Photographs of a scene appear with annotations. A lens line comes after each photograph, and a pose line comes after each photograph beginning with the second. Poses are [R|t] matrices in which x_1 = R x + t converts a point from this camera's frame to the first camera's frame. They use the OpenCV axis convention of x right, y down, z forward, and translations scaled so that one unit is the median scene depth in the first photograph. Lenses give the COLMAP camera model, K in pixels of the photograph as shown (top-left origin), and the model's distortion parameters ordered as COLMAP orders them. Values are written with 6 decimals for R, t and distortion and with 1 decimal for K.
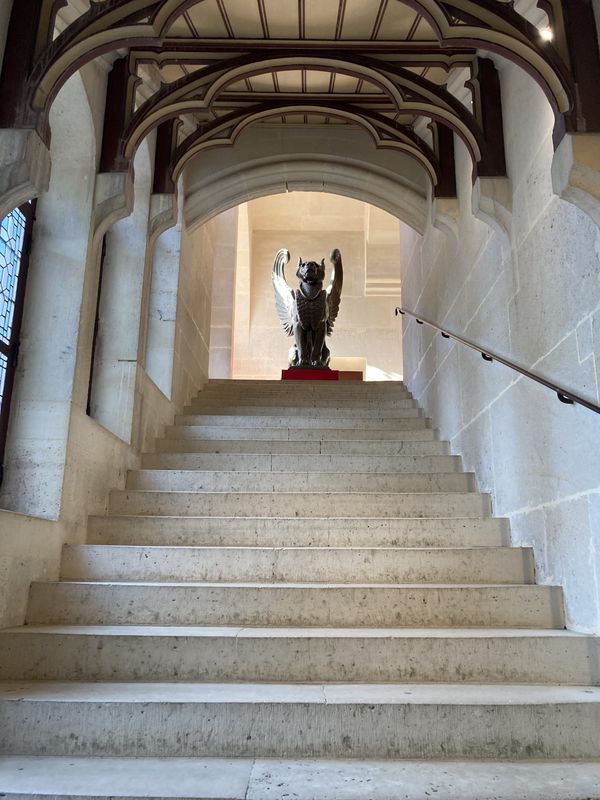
lens RADIAL K [[642.8, 0, 300.0], [0, 642.8, 400.0], [0, 0, 1]] dist [0.006046, -0.005396]
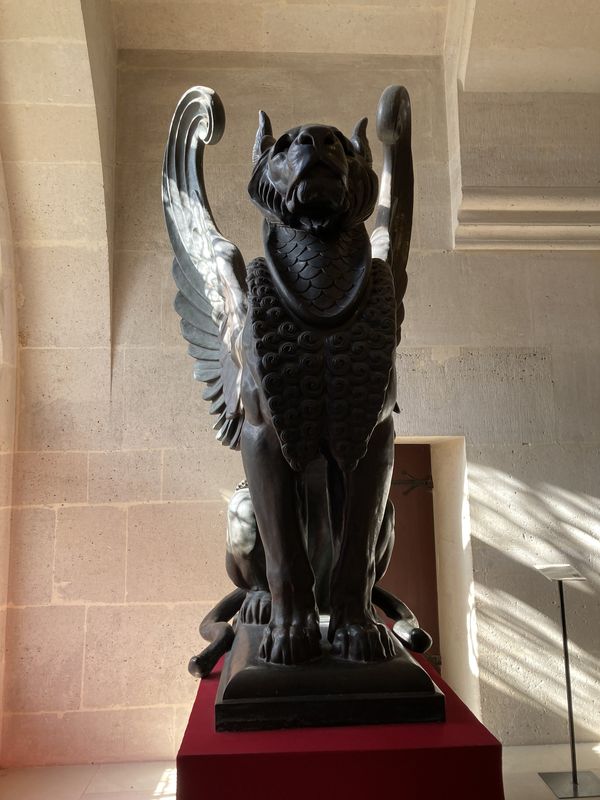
lens RADIAL K [[642.8, 0, 300.0], [0, 642.8, 400.0], [0, 0, 1]] dist [0.006046, -0.005396]
pose [[0.997598, -0.022275, 0.065594, -0.004433], [0.013169, 0.990606, 0.136111, -0.145179], [-0.068010, -0.134921, 0.988520, 0.729412]]
